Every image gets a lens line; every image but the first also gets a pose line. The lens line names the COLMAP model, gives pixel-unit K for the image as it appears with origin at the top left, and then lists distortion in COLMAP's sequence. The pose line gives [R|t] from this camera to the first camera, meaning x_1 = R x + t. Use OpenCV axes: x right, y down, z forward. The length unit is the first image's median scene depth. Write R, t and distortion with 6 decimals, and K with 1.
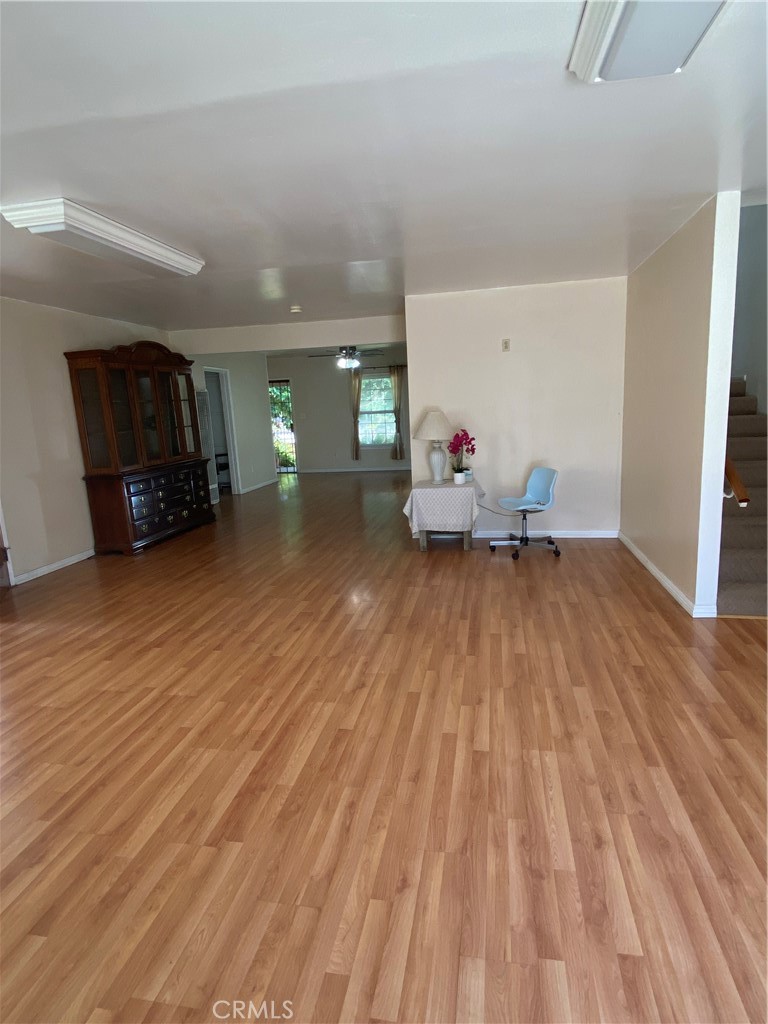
lens RADIAL K [[556.1, 0, 389.7], [0, 556.1, 501.9], [0, 0, 1]] dist [0.030487, -0.032824]
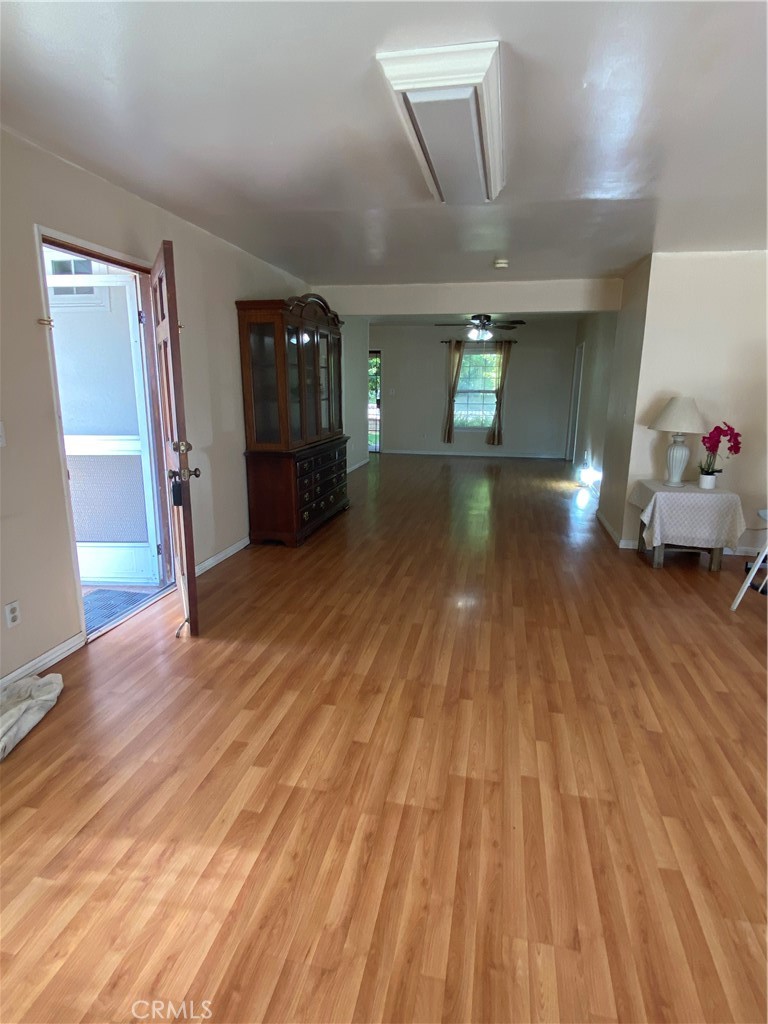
lens RADIAL K [[556.1, 0, 375.3], [0, 556.1, 504.0], [0, 0, 1]] dist [0.030487, -0.032824]
pose [[0.997706, 0.062657, -0.025613, -0.344628], [-0.061513, 0.997169, 0.043249, -0.016000], [0.028251, -0.041574, 0.998736, 0.170132]]
